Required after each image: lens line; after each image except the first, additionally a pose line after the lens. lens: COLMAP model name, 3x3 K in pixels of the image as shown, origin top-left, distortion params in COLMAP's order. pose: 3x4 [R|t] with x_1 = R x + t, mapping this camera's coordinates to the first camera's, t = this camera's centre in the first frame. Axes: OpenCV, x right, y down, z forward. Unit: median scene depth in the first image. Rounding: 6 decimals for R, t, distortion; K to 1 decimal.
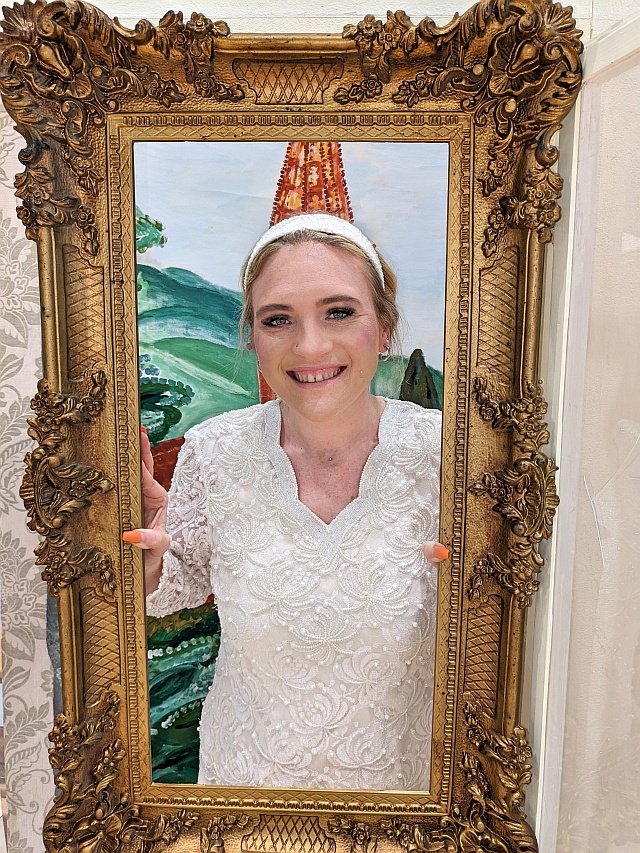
lens RADIAL K [[733.7, 0, 344.5], [0, 733.7, 441.3], [0, 0, 1]] dist [0.017411, -0.052823]
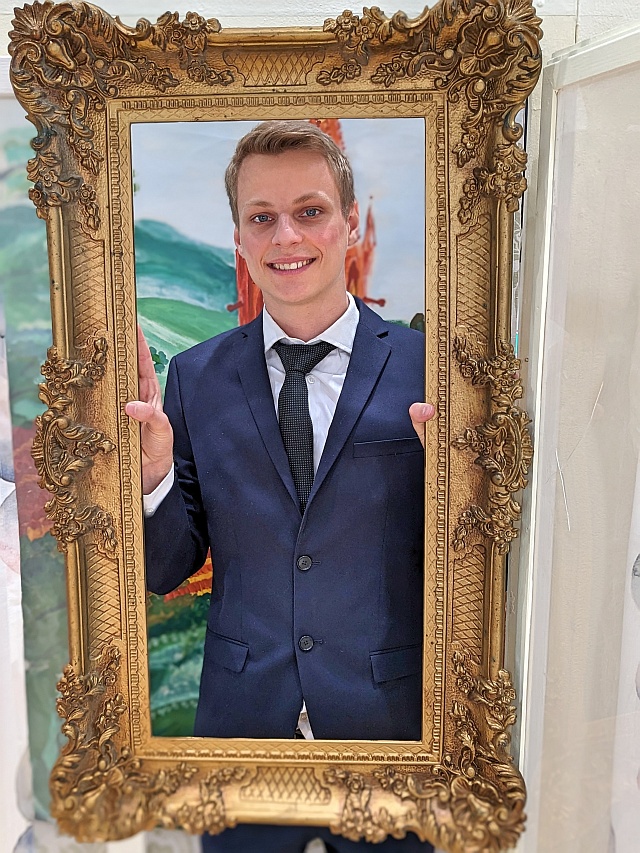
lens RADIAL K [[1026.5, 0, 316.5], [0, 1026.5, 440.7], [0, 0, 1]] dist [0.029199, 0.000000]
pose [[0.999490, -0.016540, -0.027312, 0.016830], [0.016918, 0.999764, 0.013648, 0.038383], [0.027080, -0.014103, 0.999534, -0.484383]]
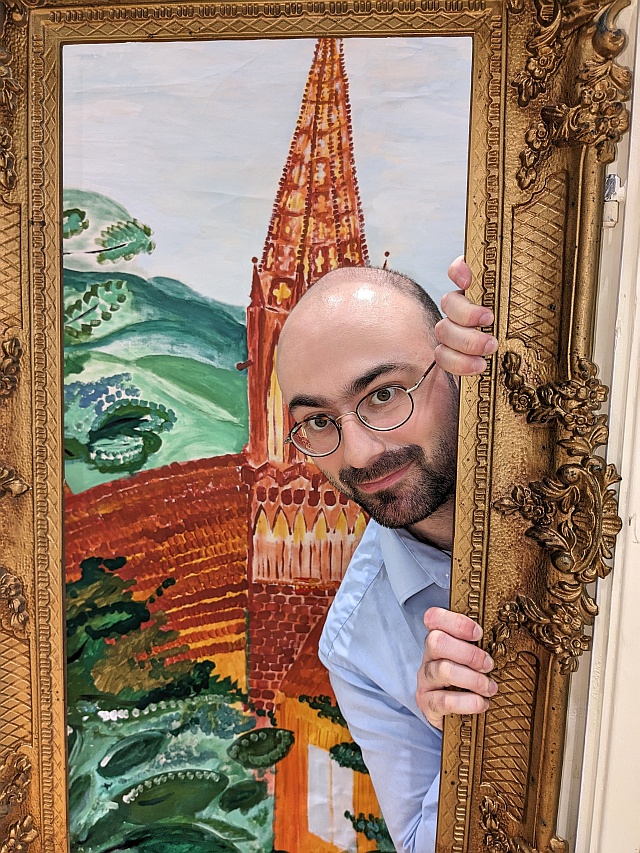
lens RADIAL K [[763.2, 0, 294.0], [0, 763.2, 435.9], [0, 0, 1]] dist [-0.001594, -0.035201]
pose [[0.996546, 0.023049, -0.079777, 0.030595], [-0.026653, 0.998658, -0.044412, 0.035270], [0.078646, 0.046385, 0.995823, 0.225104]]
